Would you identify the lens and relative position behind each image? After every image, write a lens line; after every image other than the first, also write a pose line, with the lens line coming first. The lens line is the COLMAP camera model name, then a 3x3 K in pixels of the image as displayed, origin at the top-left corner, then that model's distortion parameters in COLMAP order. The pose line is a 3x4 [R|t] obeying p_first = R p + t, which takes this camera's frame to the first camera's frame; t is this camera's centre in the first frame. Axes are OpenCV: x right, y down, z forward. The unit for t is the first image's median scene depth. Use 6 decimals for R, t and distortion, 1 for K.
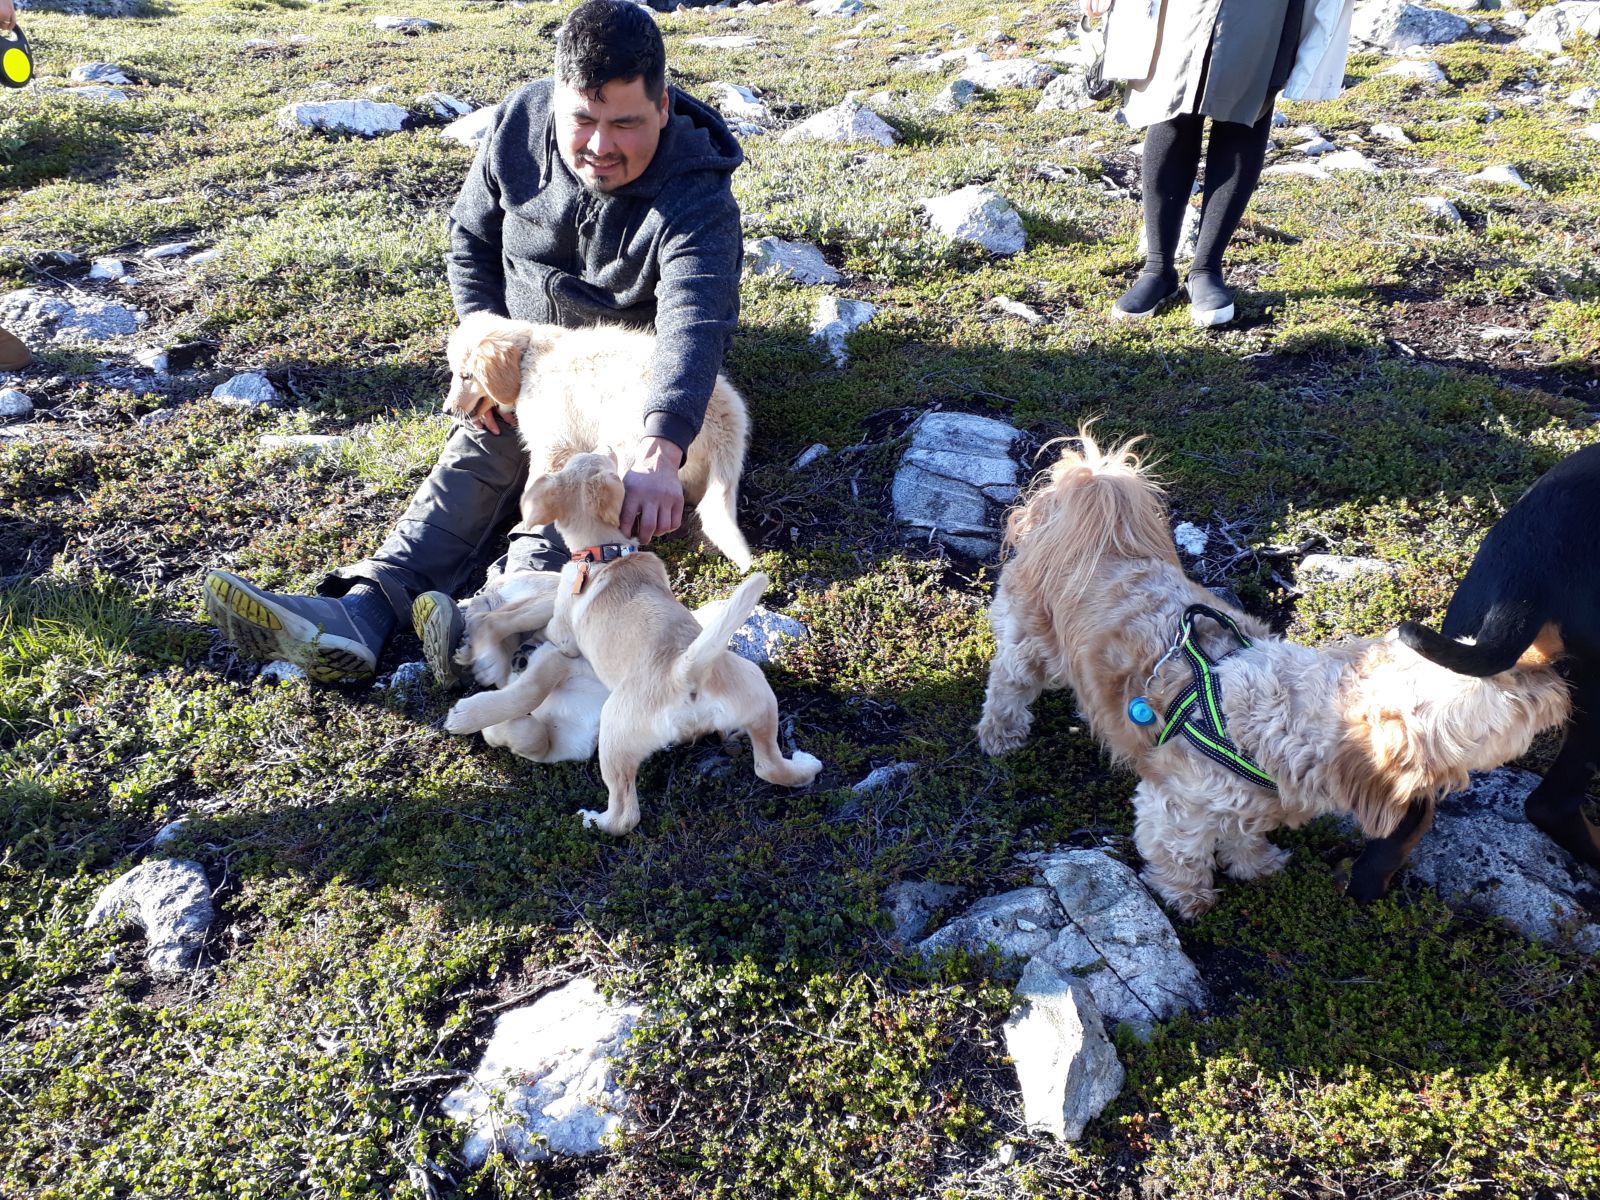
lens RADIAL K [[1266.7, 0, 797.6], [0, 1266.7, 615.0], [0, 0, 1]] dist [0.040037, -0.055638]
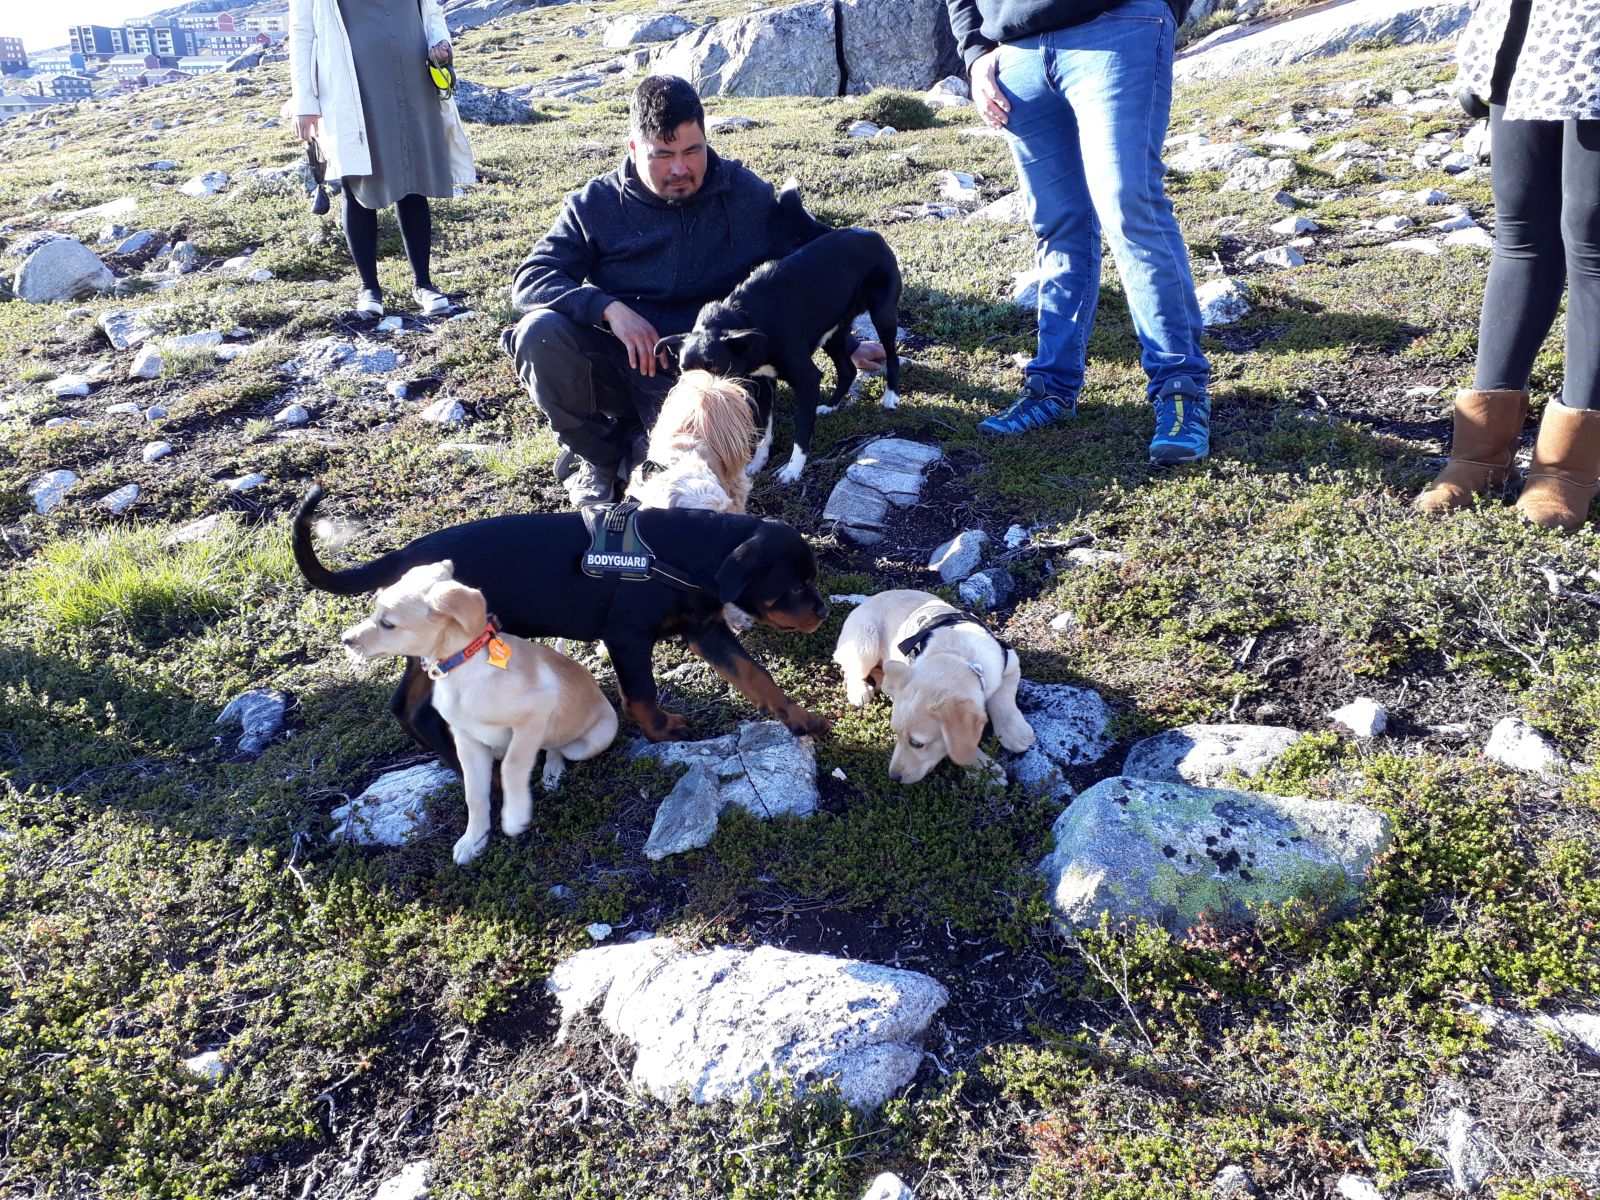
lens RADIAL K [[1266.7, 0, 793.2], [0, 1266.7, 601.9], [0, 0, 1]] dist [0.040037, -0.055638]
pose [[0.960318, 0.071481, -0.269593, 0.211773], [-0.088199, 0.994827, -0.050398, 0.042390], [0.264596, 0.072176, 0.961655, -0.130165]]
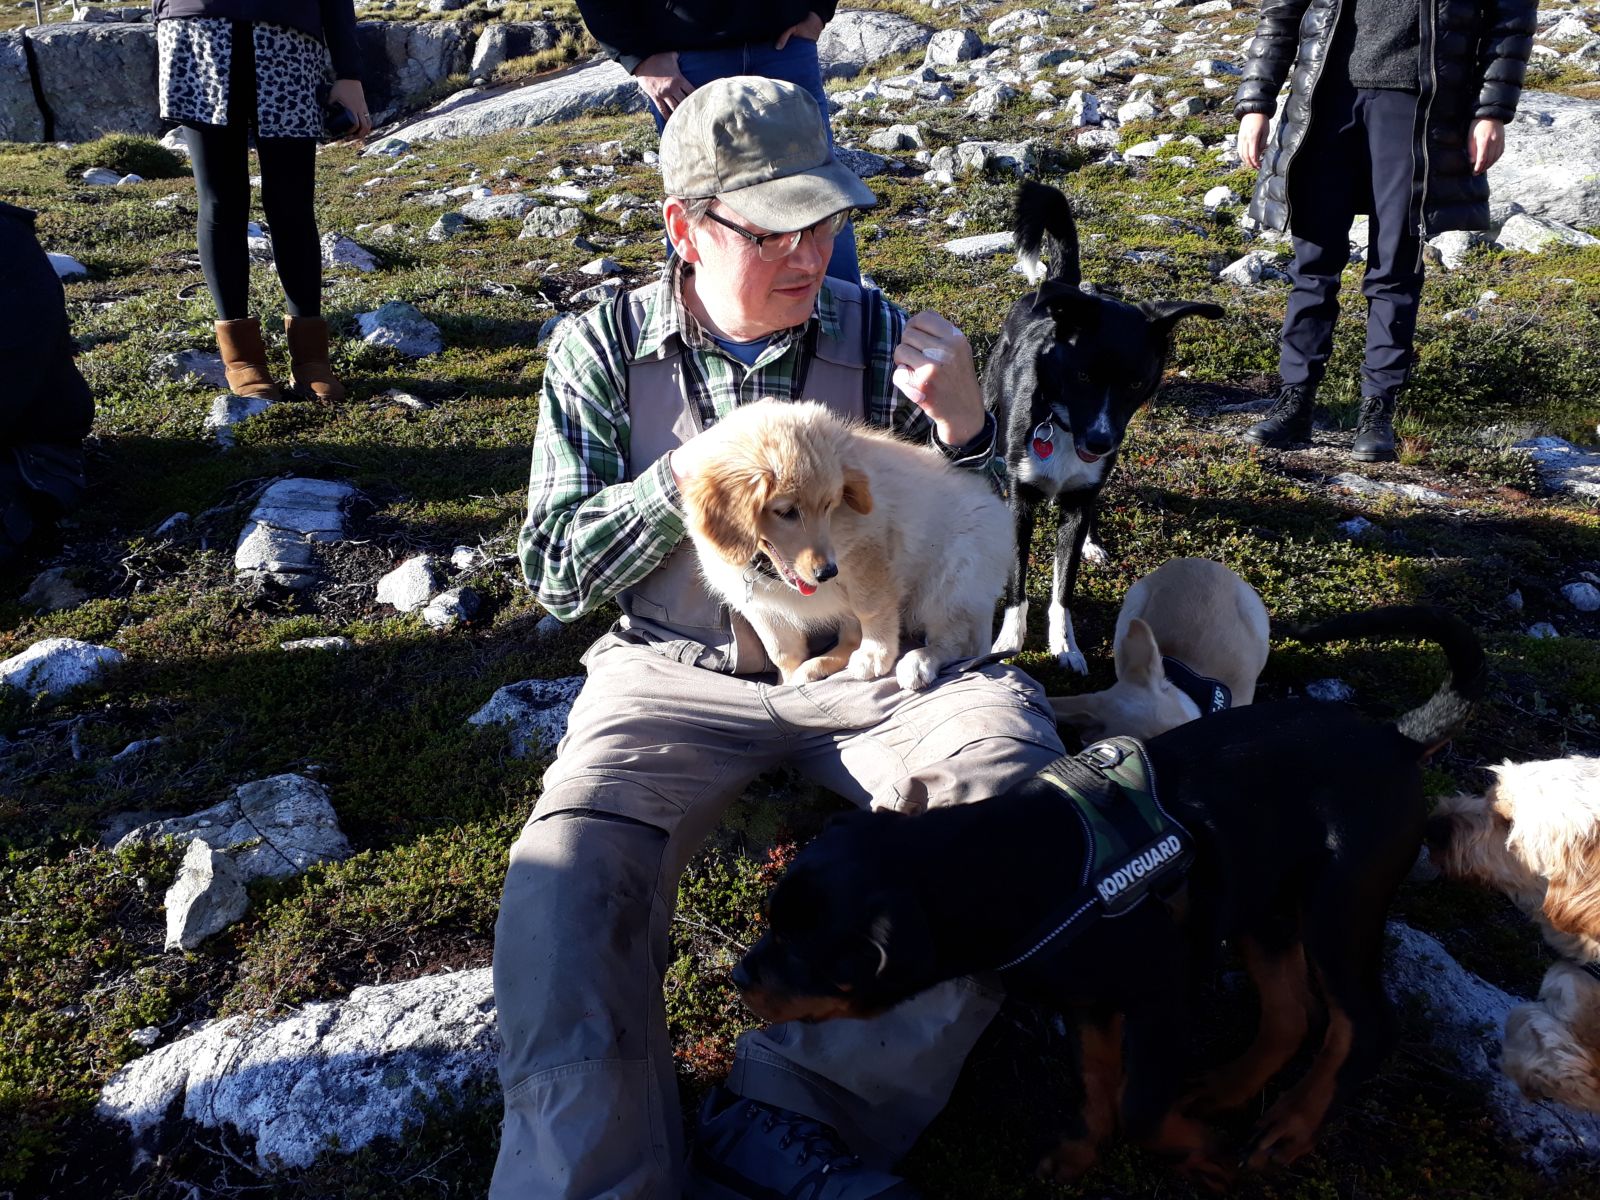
lens RADIAL K [[1266.7, 0, 788.6], [0, 1266.7, 613.0], [0, 0, 1]] dist [0.040037, -0.055638]
pose [[0.964399, -0.094806, 0.246872, 0.146502], [0.117133, 0.990099, -0.077351, 0.063742], [-0.237094, 0.103515, 0.965956, -0.147455]]
